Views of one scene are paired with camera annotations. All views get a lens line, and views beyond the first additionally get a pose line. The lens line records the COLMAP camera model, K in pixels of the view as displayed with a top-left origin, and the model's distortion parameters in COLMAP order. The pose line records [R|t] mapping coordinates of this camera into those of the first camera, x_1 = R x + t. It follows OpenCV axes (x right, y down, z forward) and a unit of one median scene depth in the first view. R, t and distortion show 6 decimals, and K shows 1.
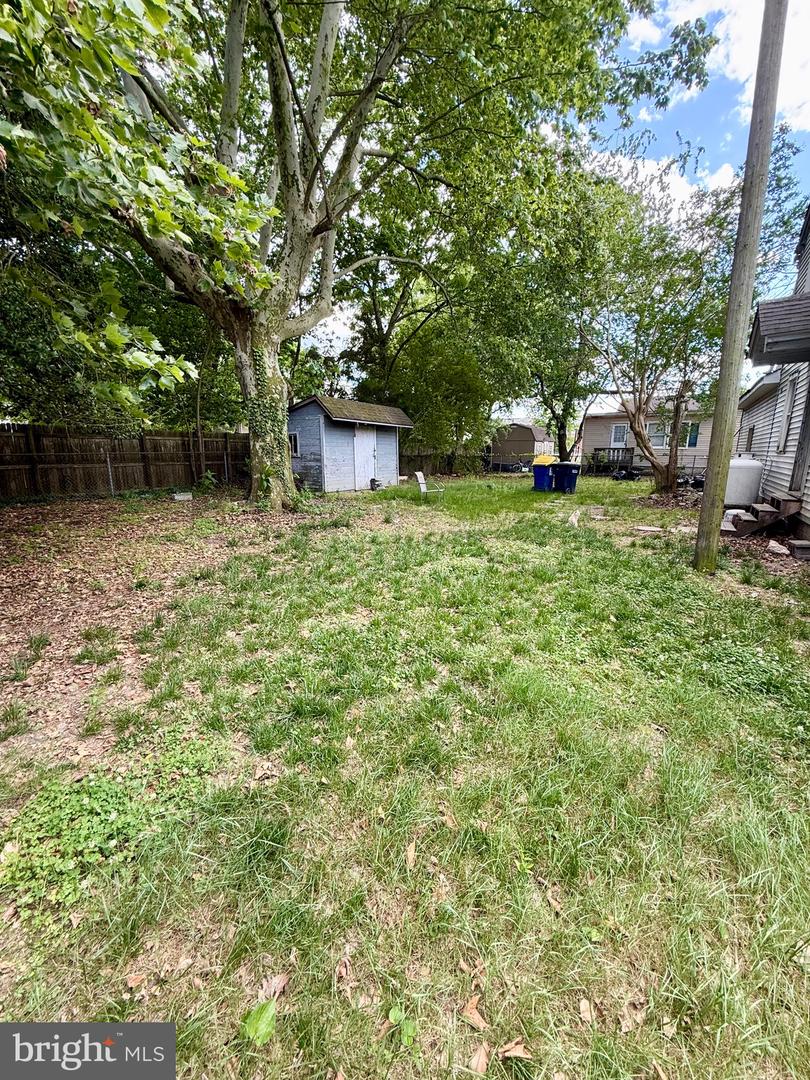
lens RADIAL K [[432.2, 0, 405.5], [0, 432.2, 538.1], [0, 0, 1]] dist [0.007116, -0.000149]
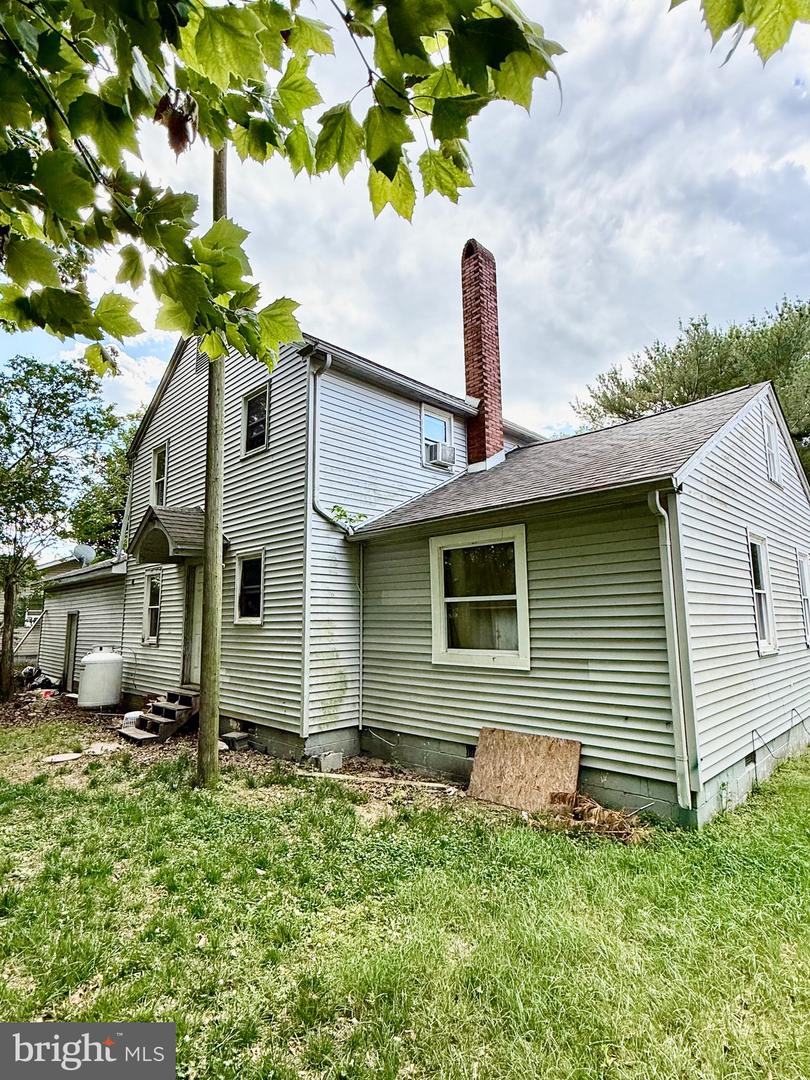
lens RADIAL K [[555.8, 0, 405.0], [0, 555.8, 540.0], [0, 0, 1]] dist [0.001413, 0.000384]
pose [[0.214720, 0.129326, 0.968075, -0.464092], [0.206356, 0.962811, -0.174393, -0.148643], [-0.954627, 0.237214, 0.180048, 0.266261]]
